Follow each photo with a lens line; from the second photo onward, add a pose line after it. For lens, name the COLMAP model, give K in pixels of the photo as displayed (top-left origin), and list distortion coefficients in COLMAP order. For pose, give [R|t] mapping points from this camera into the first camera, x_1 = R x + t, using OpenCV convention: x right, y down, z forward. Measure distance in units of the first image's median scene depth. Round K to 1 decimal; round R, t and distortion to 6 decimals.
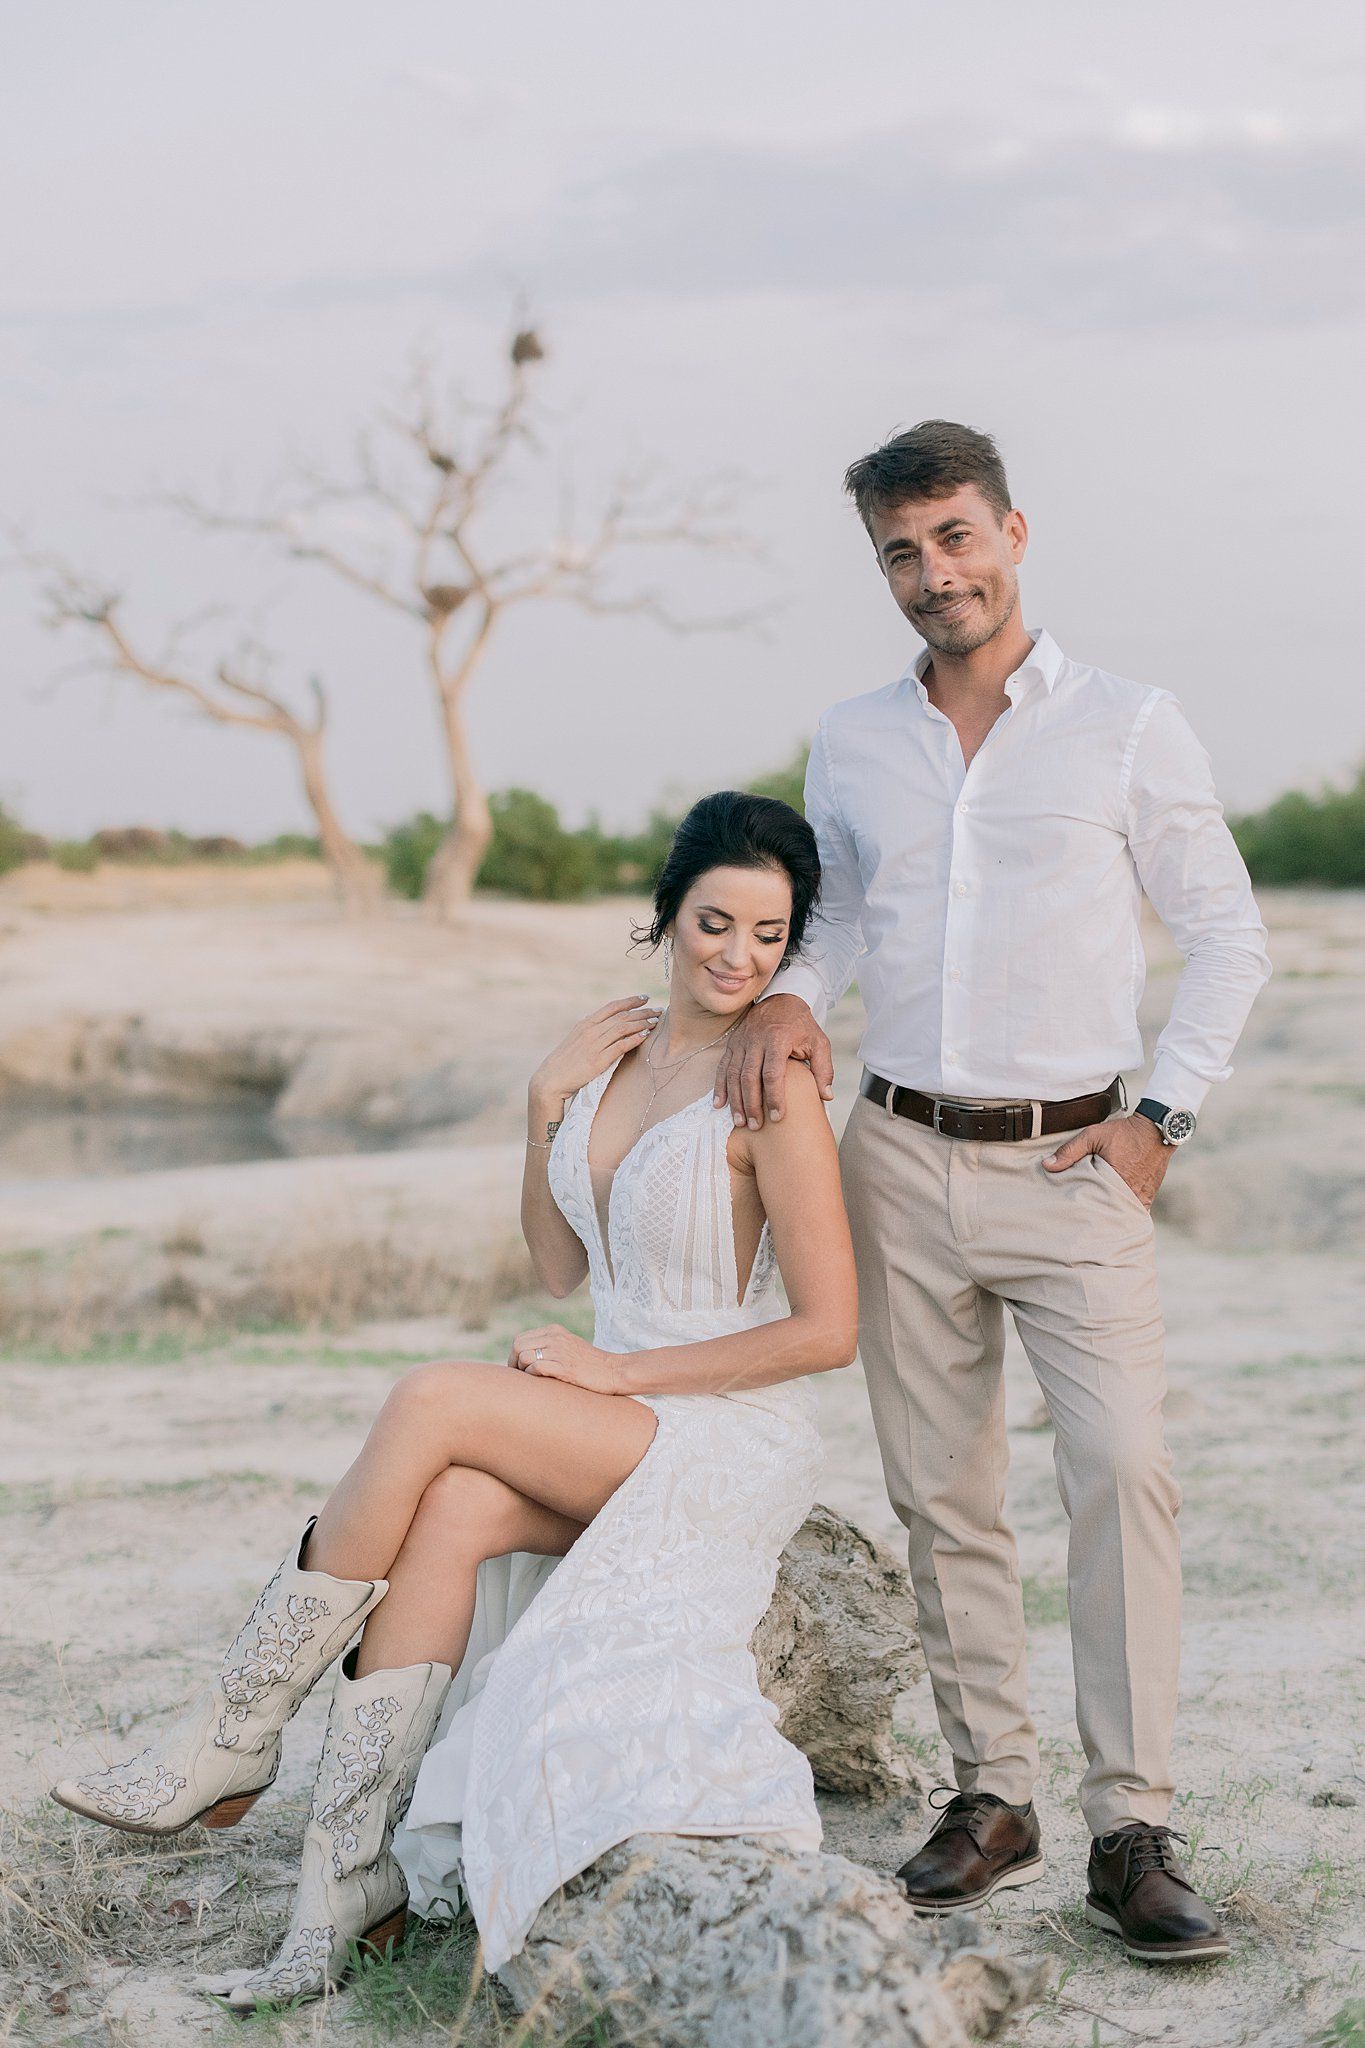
lens RADIAL K [[3278.6, 0, 682.5], [0, 3278.6, 1024.0], [0, 0, 1]] dist [0.015930, -0.068241]
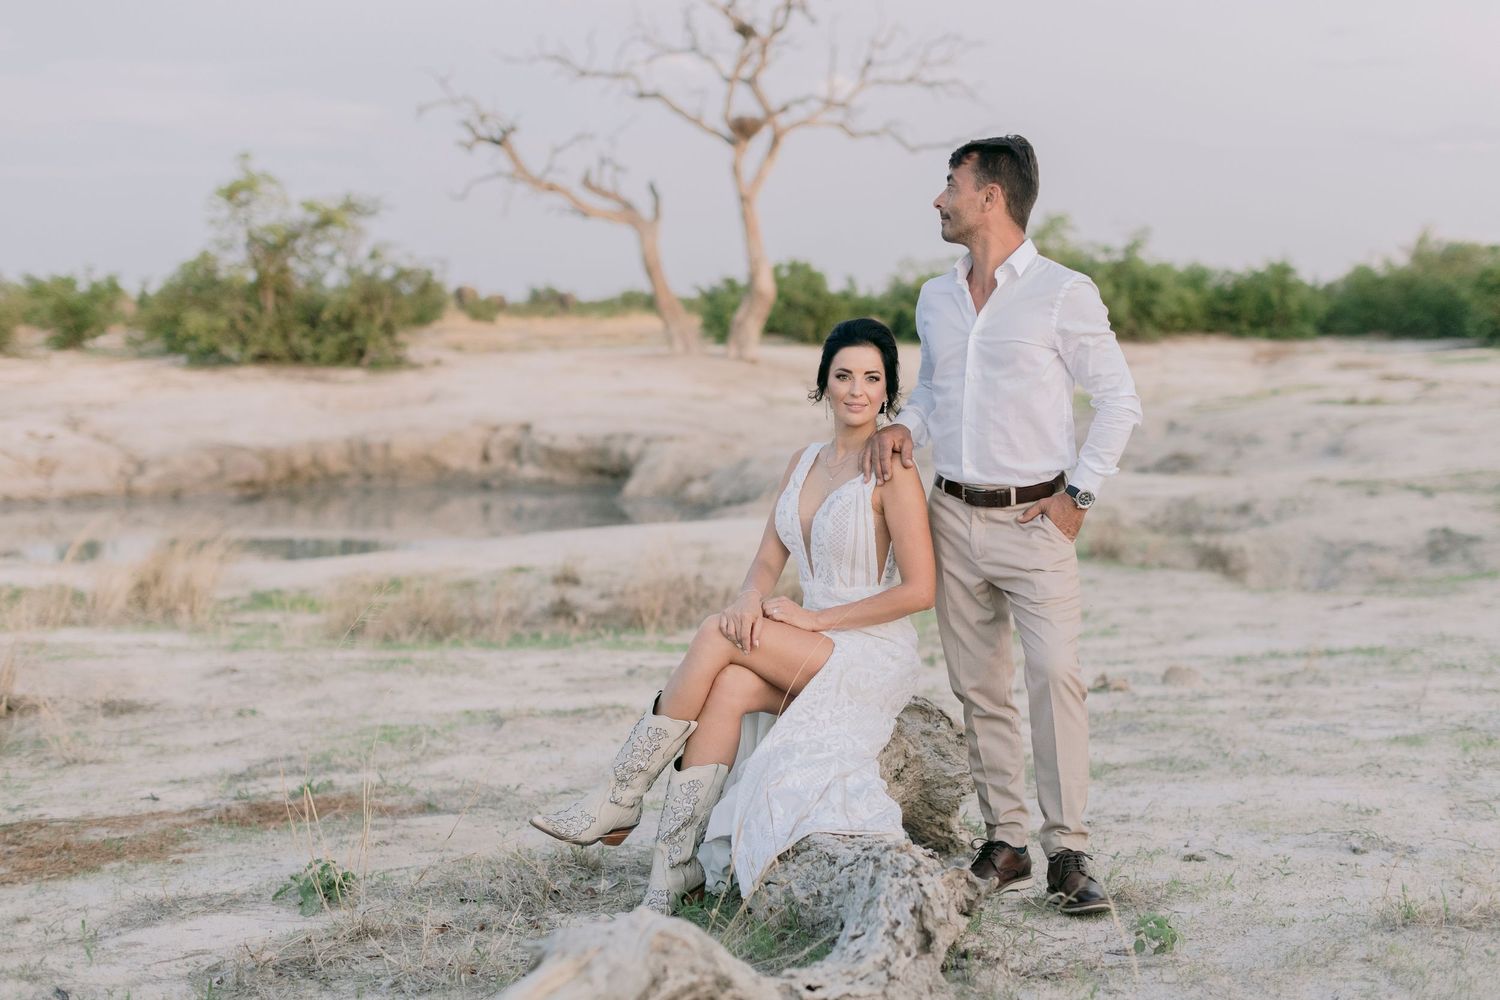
lens RADIAL K [[2401.3, 0, 750.0], [0, 2401.3, 500.0], [0, 0, 1]] dist [0.015930, -0.068241]
pose [[0.997532, 0.010386, -0.069437, 0.023438], [-0.008376, 0.999539, 0.029177, -0.005016], [0.069708, -0.028524, 0.997160, -0.248366]]
